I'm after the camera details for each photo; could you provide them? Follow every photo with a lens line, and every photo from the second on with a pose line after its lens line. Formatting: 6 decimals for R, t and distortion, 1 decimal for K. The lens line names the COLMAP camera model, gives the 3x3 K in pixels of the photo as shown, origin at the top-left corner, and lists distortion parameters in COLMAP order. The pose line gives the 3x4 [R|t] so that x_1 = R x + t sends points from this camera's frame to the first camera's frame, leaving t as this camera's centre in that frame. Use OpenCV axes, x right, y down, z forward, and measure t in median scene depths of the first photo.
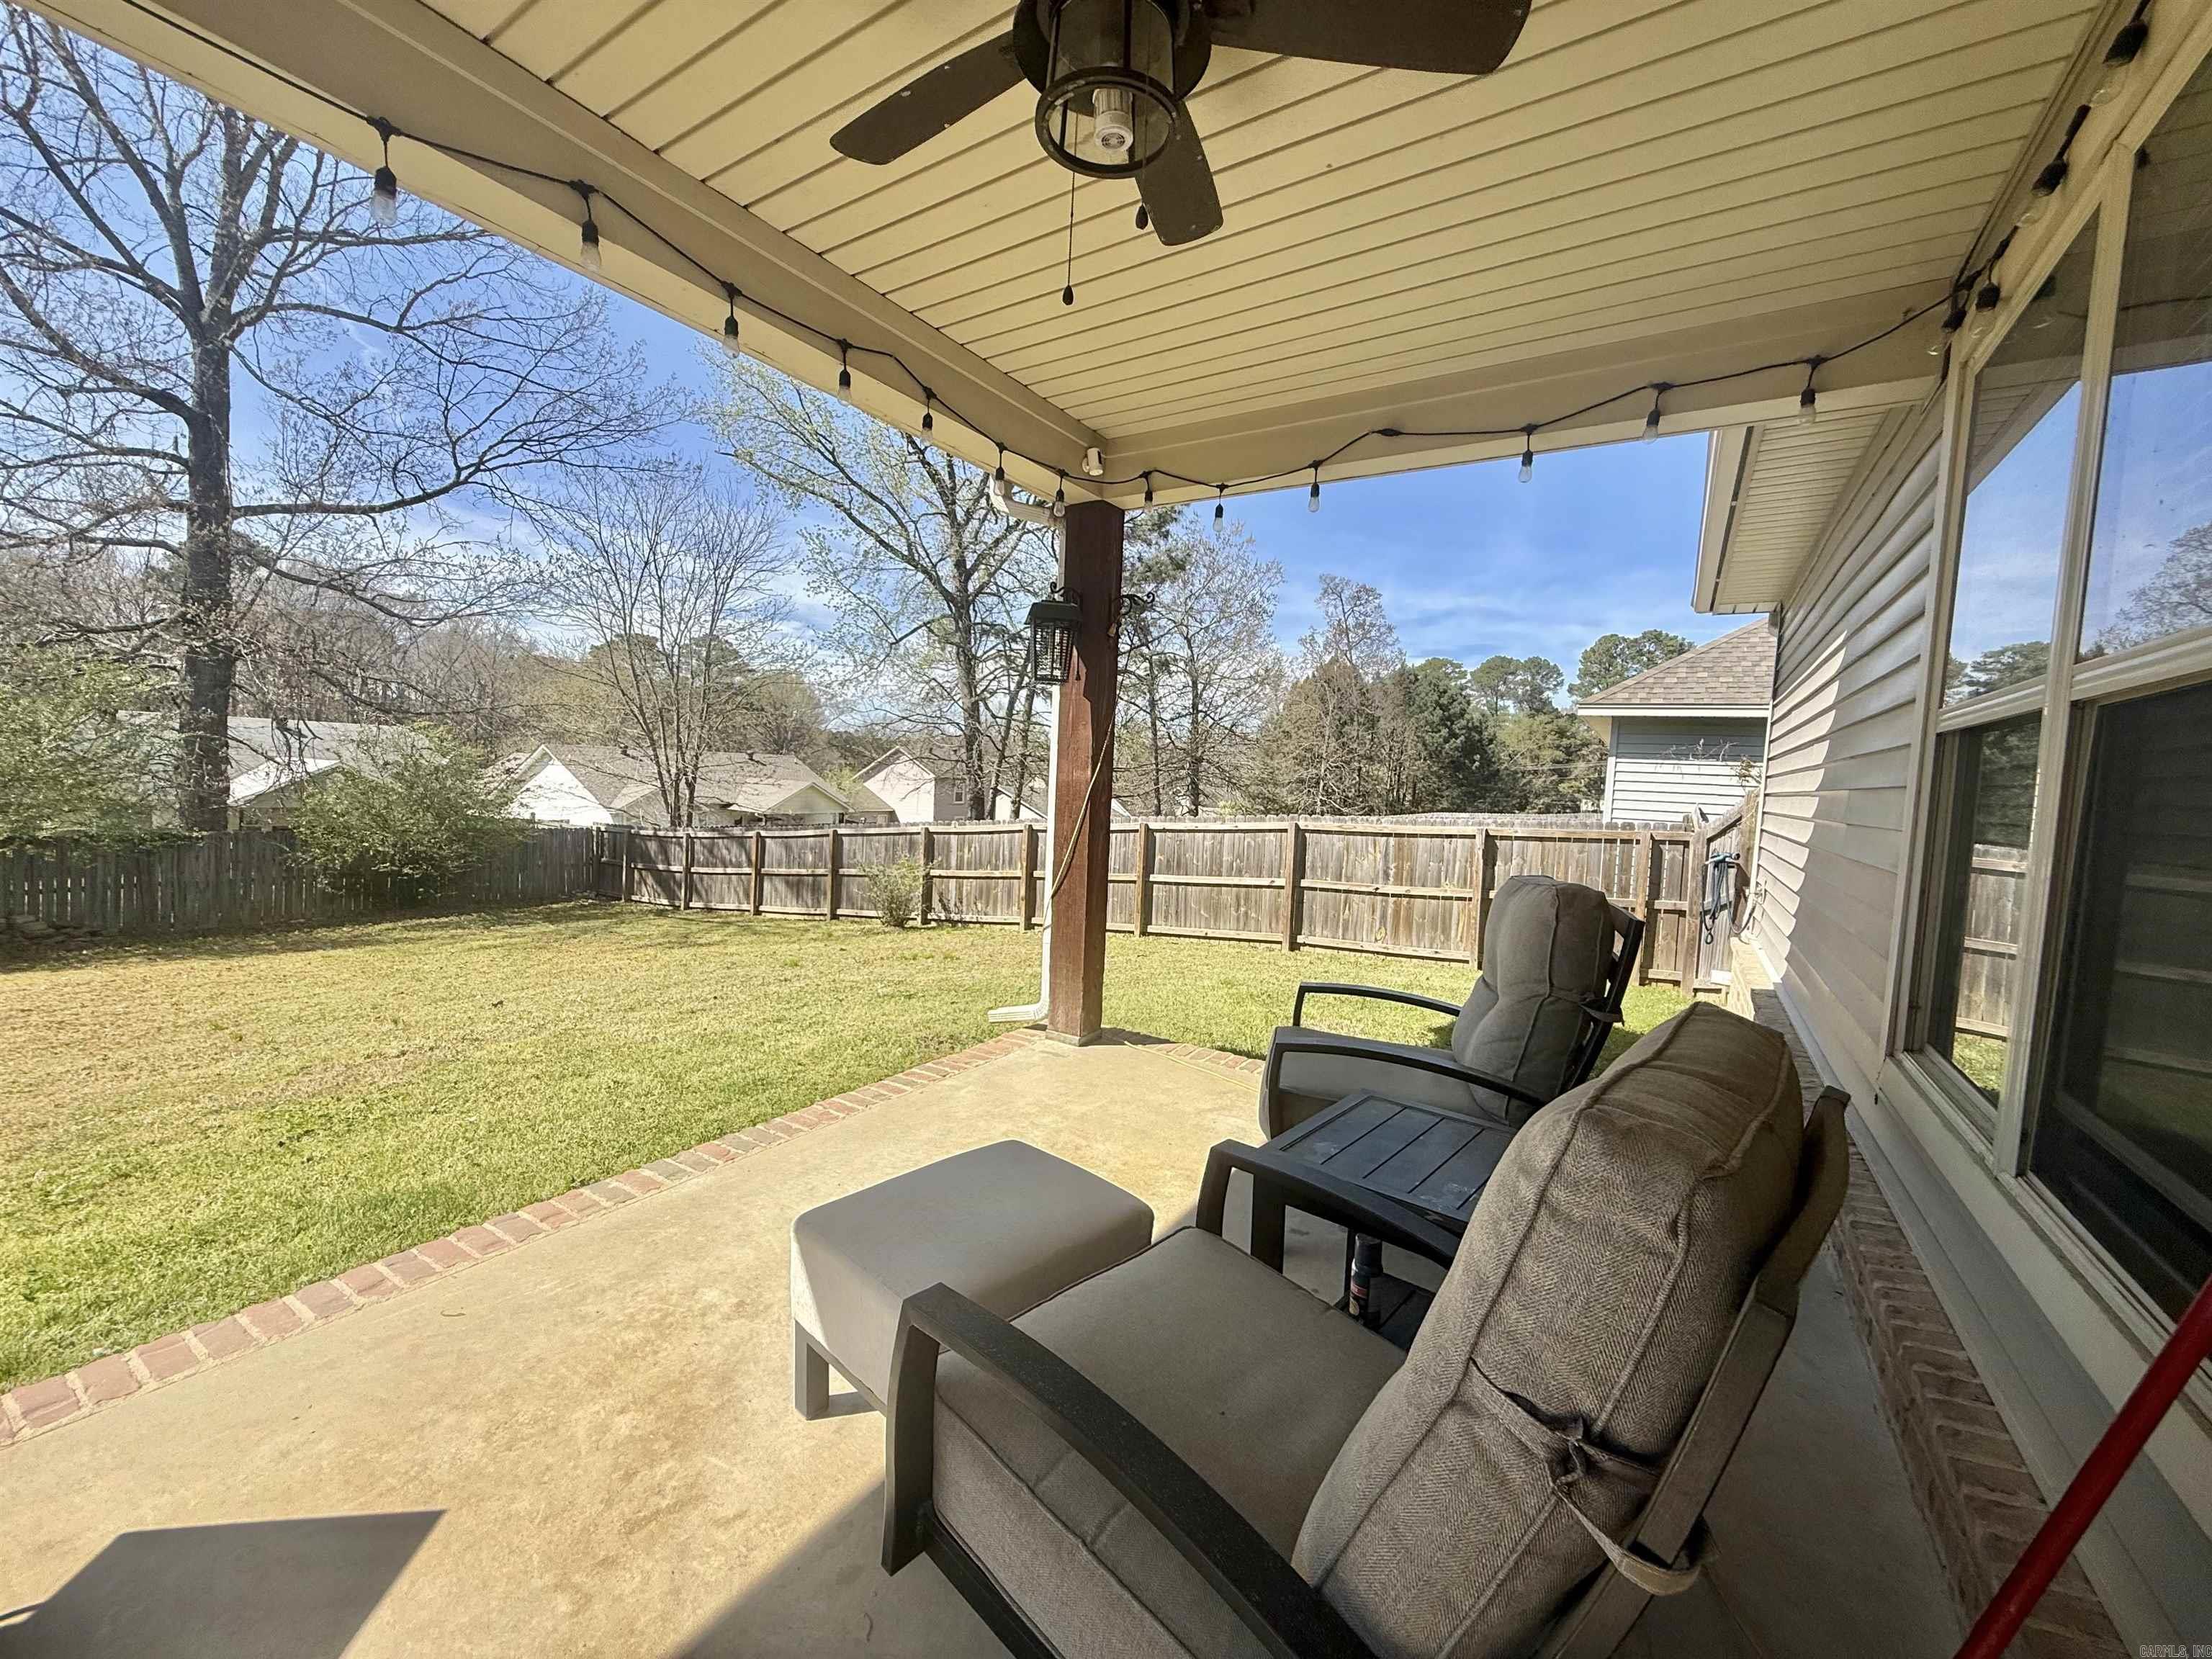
lens RADIAL K [[886.7, 0, 1100.7], [0, 886.7, 827.6], [0, 0, 1]] dist [0.000770, -0.000357]
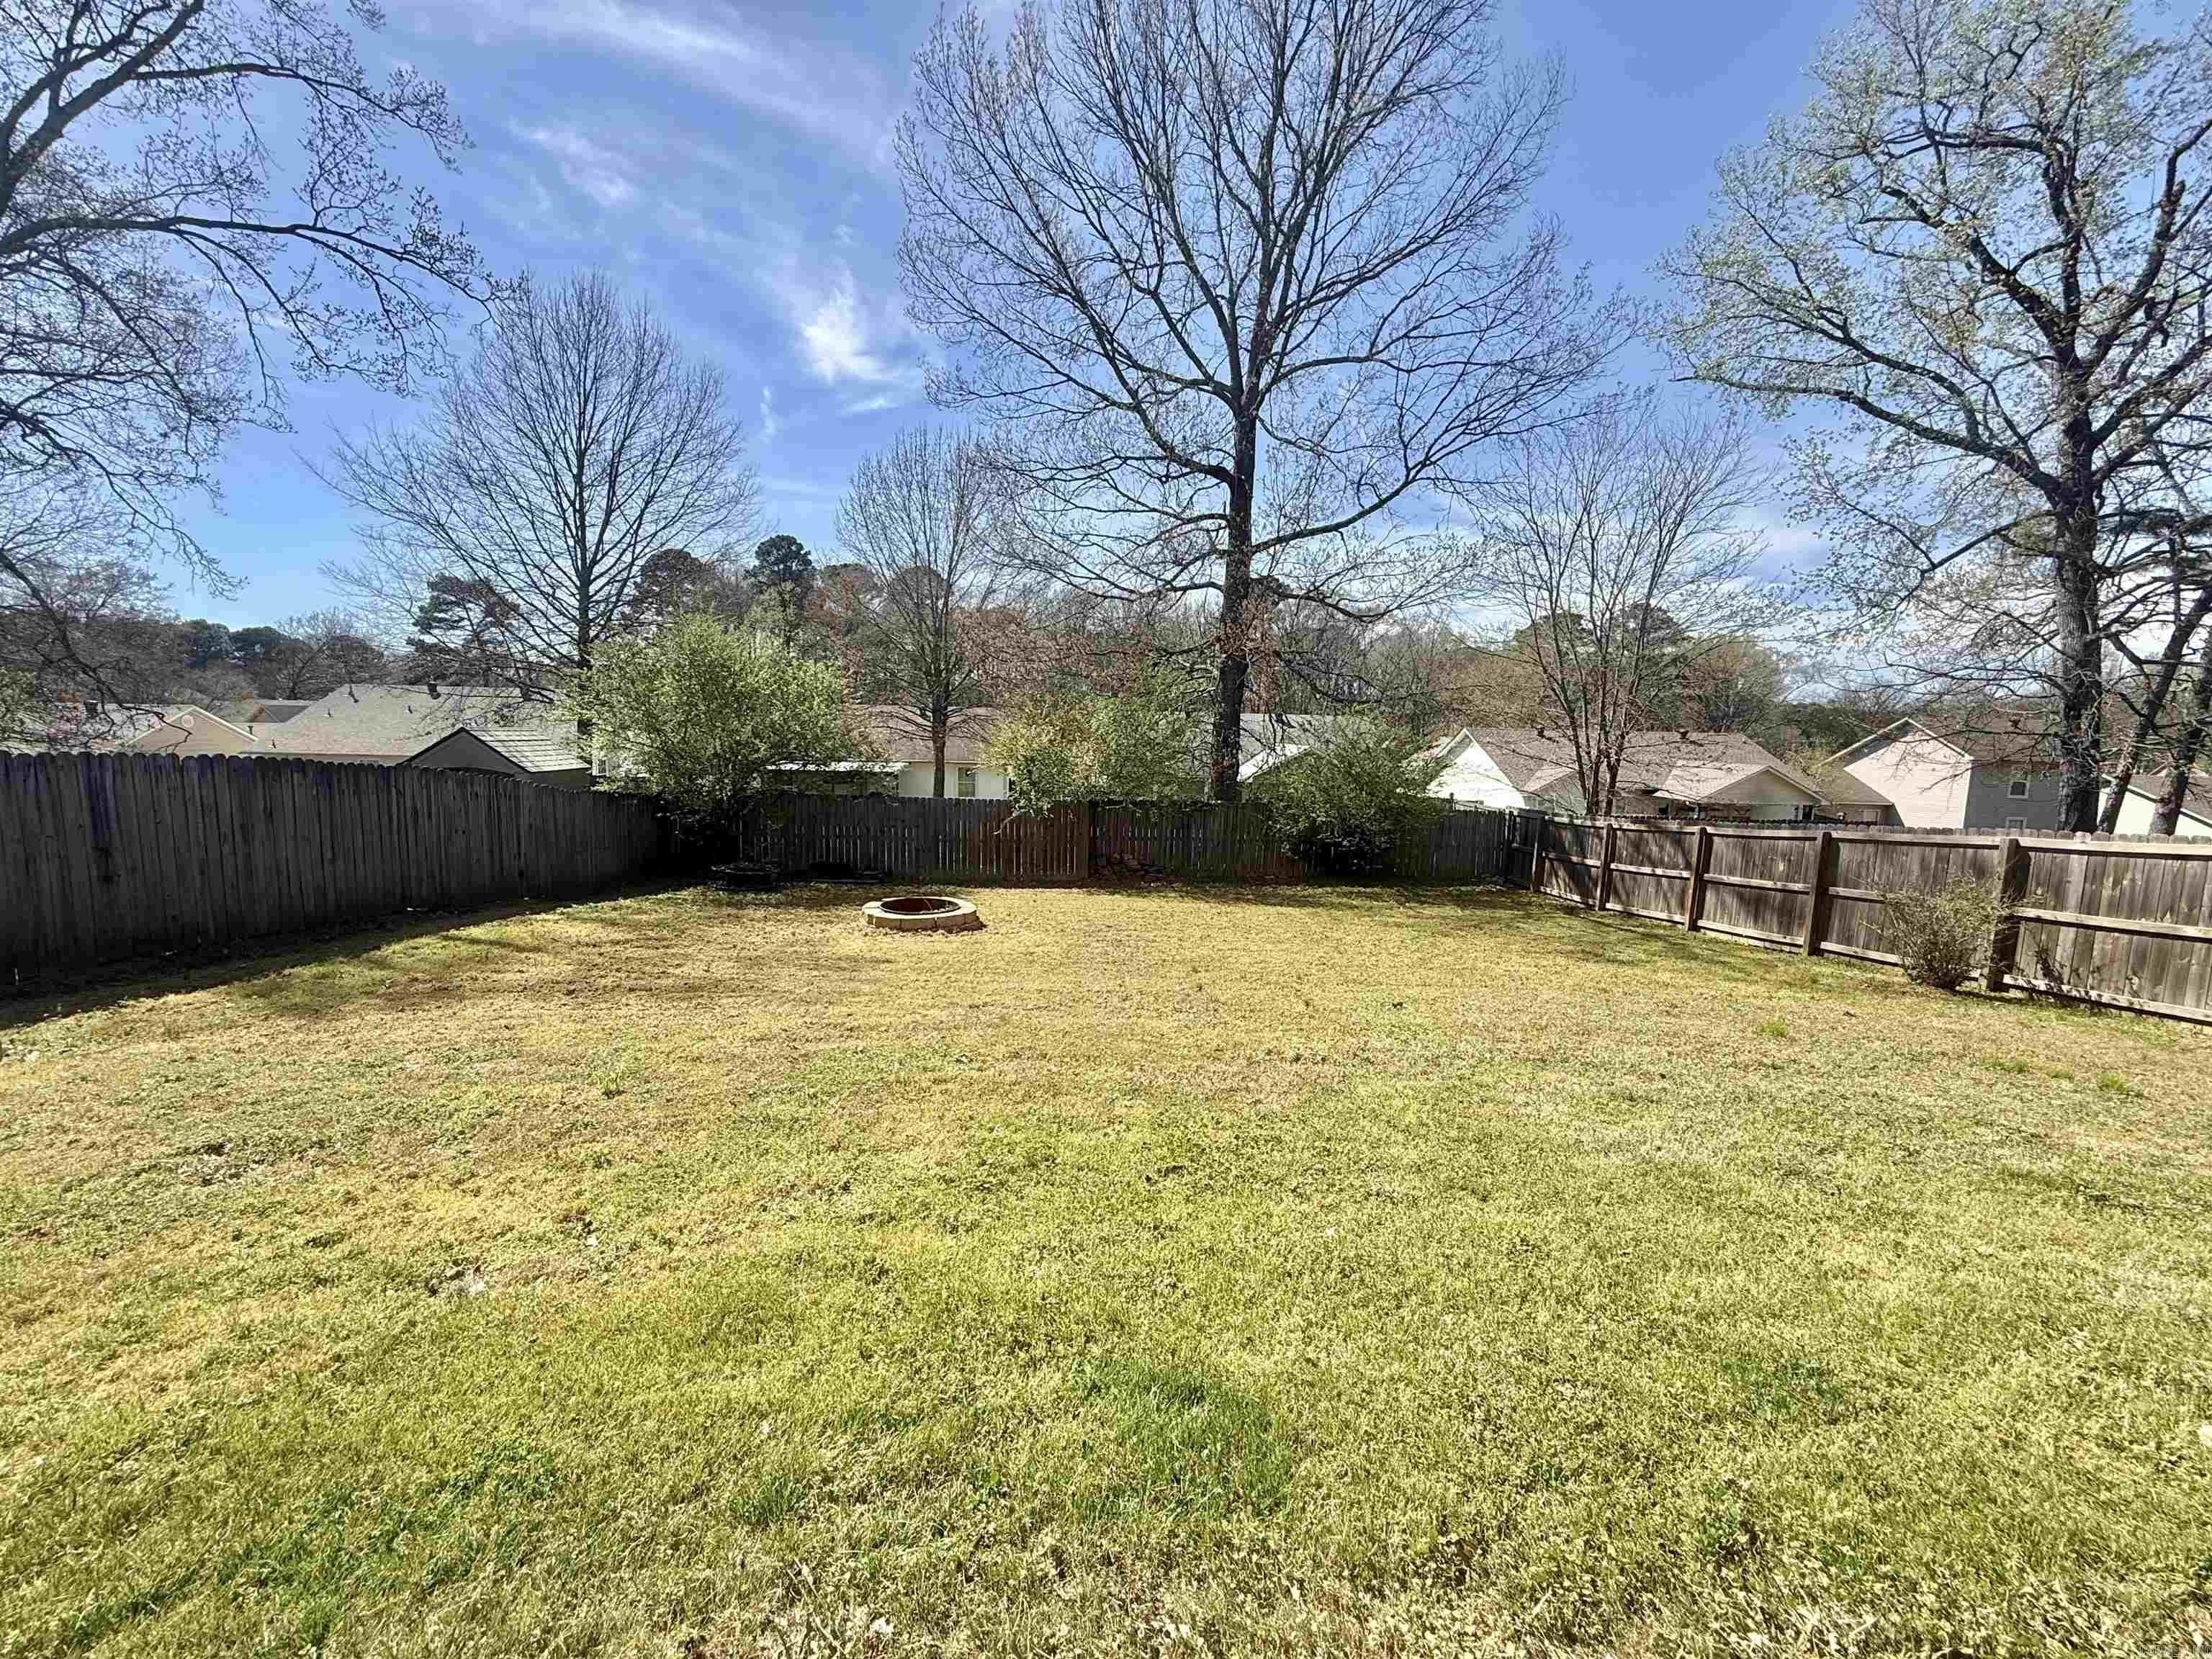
lens RADIAL K [[874.8, 0, 1101.8], [0, 874.8, 827.5], [0, 0, 1]] dist [0.000493, 0.000025]
pose [[0.580425, 0.063228, -0.811855, -0.057003], [-0.046587, 0.997926, 0.044413, -0.004843], [0.812980, 0.012044, 0.582167, 0.094796]]
